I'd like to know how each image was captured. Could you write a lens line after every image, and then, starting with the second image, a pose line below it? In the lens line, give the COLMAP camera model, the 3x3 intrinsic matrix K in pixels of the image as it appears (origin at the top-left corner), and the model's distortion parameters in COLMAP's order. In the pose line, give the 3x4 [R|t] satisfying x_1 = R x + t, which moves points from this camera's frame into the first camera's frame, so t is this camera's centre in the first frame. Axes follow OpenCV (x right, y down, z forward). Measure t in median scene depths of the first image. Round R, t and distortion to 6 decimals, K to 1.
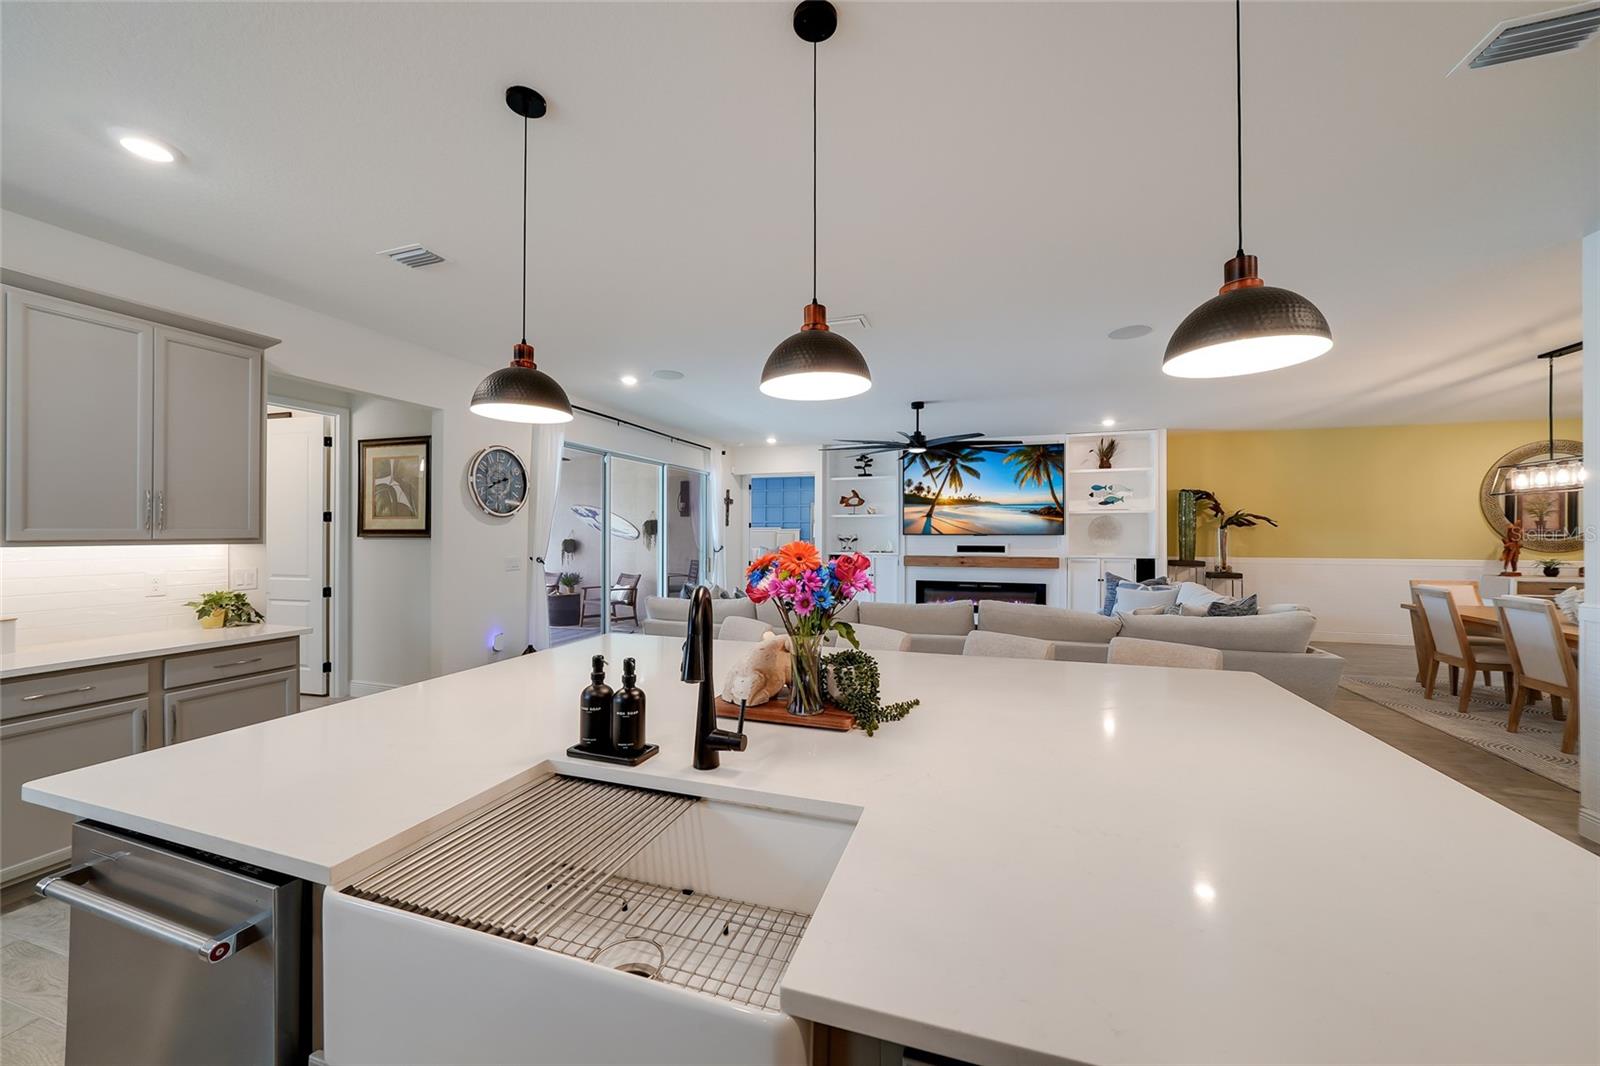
lens RADIAL K [[589.5, 0, 804.7], [0, 589.5, 531.9], [0, 0, 1]] dist [-0.006845, 0.000064]
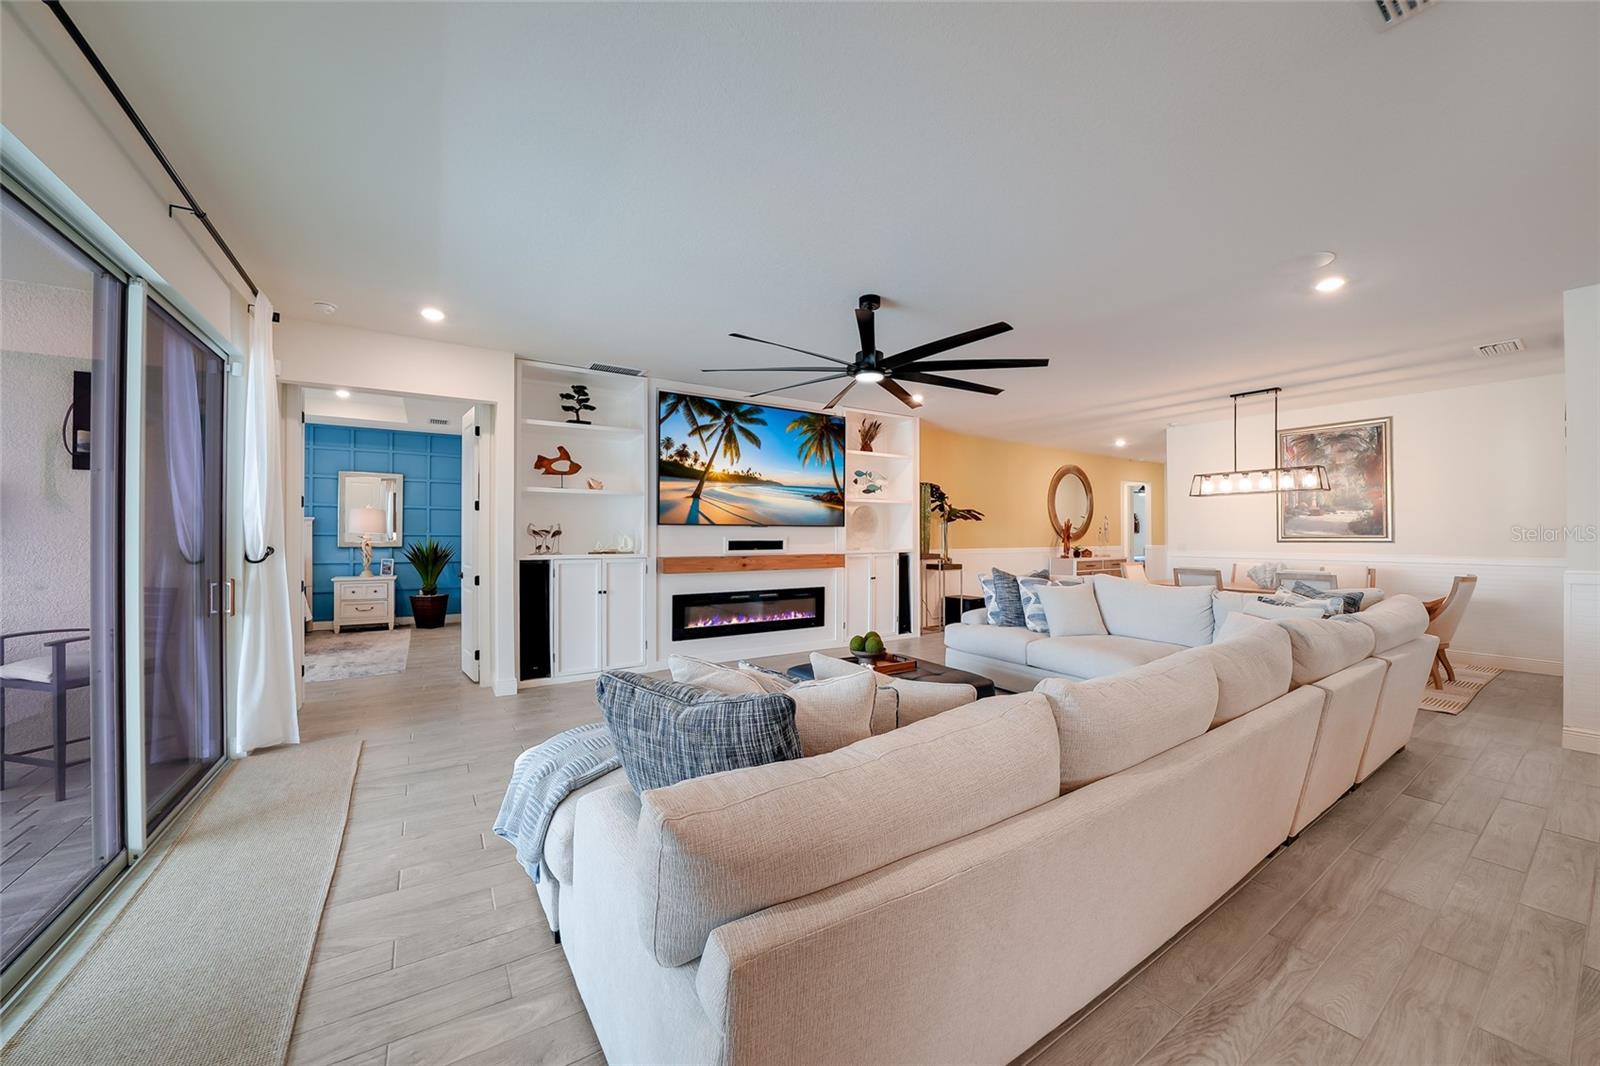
lens RADIAL K [[583.4, 0, 803.4], [0, 583.4, 535.0], [0, 0, 1]] dist [-0.019899, 0.000295]
pose [[0.626863, -0.000714, 0.779129, -0.229102], [-0.002605, 0.999992, 0.003013, 0.014278], [-0.779125, -0.003918, 0.626856, 0.503474]]
